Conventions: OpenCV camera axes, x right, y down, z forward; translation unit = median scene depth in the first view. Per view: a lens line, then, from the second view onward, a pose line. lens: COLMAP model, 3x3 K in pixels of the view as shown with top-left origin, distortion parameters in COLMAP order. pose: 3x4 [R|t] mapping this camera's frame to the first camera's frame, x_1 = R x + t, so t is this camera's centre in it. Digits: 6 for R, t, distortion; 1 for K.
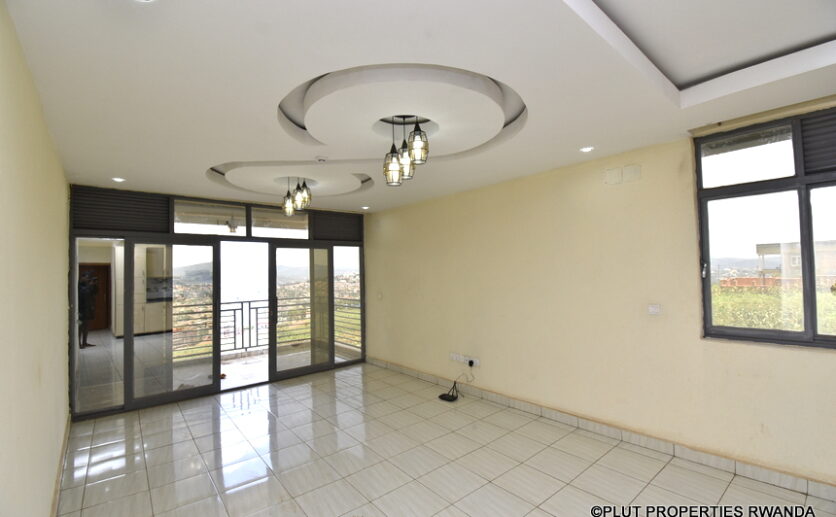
lens RADIAL K [[369.3, 0, 421.4], [0, 369.3, 258.8], [0, 0, 1]] dist [0.002421, -0.015160]
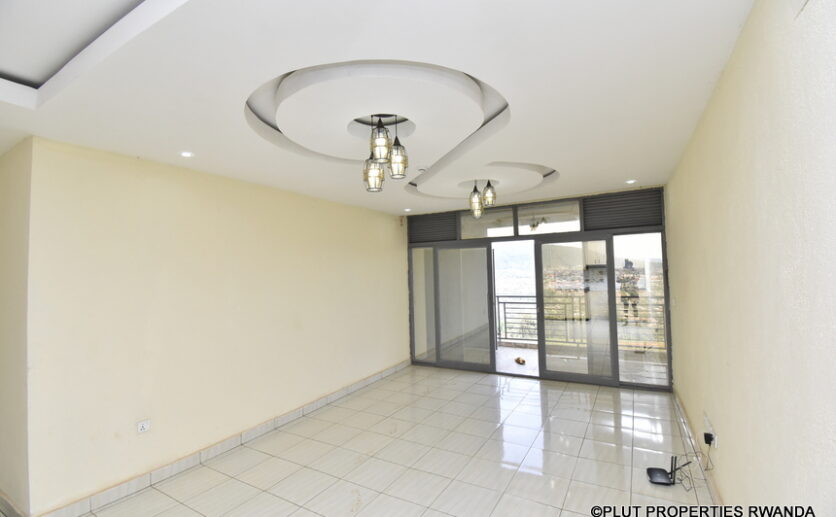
lens RADIAL K [[369.3, 0, 421.4], [0, 369.3, 258.8], [0, 0, 1]] dist [0.002421, -0.015160]
pose [[0.330660, -0.027325, -0.943354, 0.439428], [0.053244, 0.998529, -0.010260, 0.003014], [0.942247, -0.046835, 0.331629, 0.378724]]
